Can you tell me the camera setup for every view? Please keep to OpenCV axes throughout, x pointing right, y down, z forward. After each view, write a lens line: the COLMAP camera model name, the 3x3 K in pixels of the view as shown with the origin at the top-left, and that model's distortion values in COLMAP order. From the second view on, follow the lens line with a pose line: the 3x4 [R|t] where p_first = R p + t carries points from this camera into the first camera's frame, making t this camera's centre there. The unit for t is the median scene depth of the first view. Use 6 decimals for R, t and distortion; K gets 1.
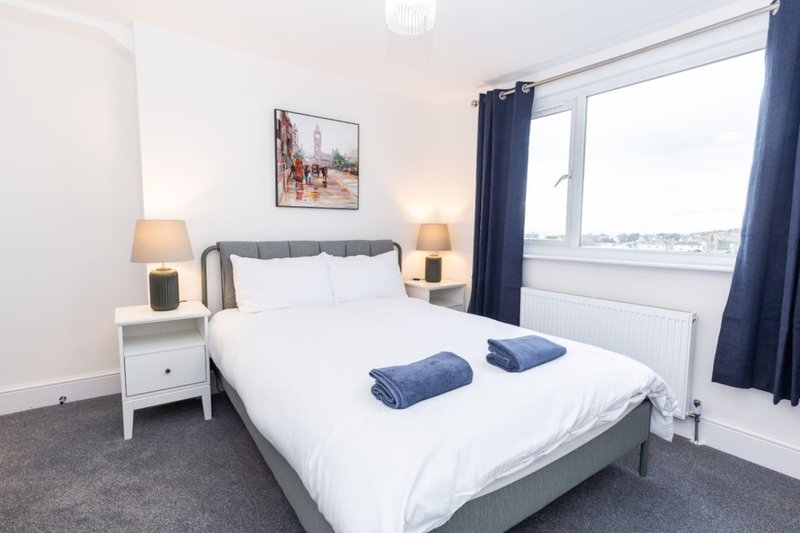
lens RADIAL K [[392.3, 0, 398.3], [0, 392.3, 265.3], [0, 0, 1]] dist [-0.008519, 0.005020]
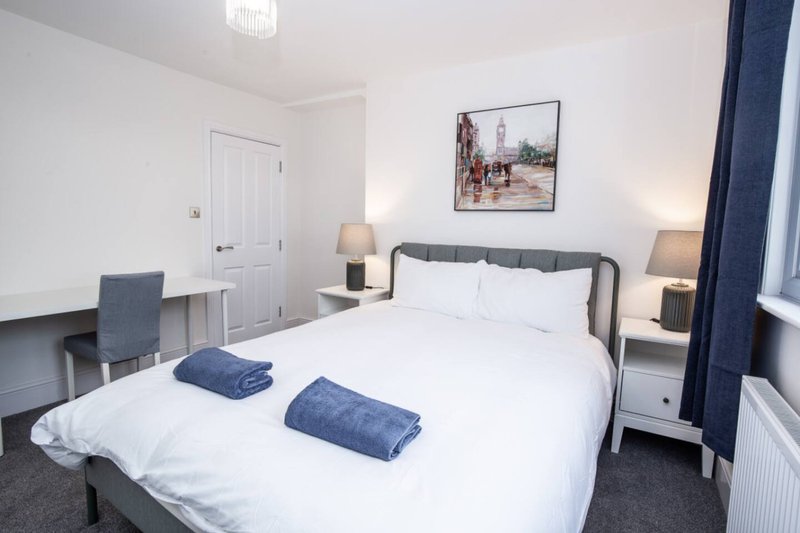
lens RADIAL K [[392.3, 0, 398.8], [0, 392.3, 264.6], [0, 0, 1]] dist [-0.008519, 0.005020]
pose [[0.384397, 0.084571, -0.919286, 0.538427], [-0.116463, 0.992282, 0.042588, -0.037028], [0.915792, 0.090692, 0.391279, 0.462011]]
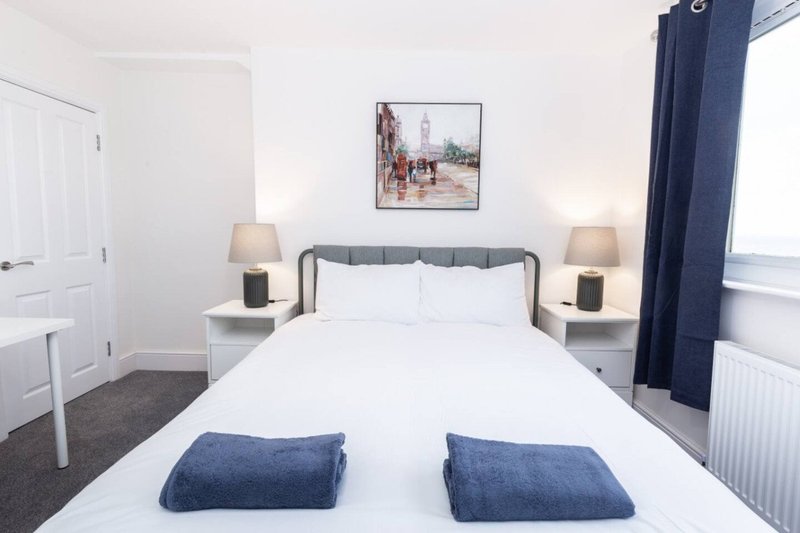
lens RADIAL K [[392.3, 0, 403.9], [0, 392.3, 263.8], [0, 0, 1]] dist [-0.008519, 0.005020]
pose [[0.799706, 0.051285, -0.598198, 0.284201], [-0.063359, 0.997990, 0.000859, -0.023740], [0.597040, 0.037214, 0.801348, 0.287472]]
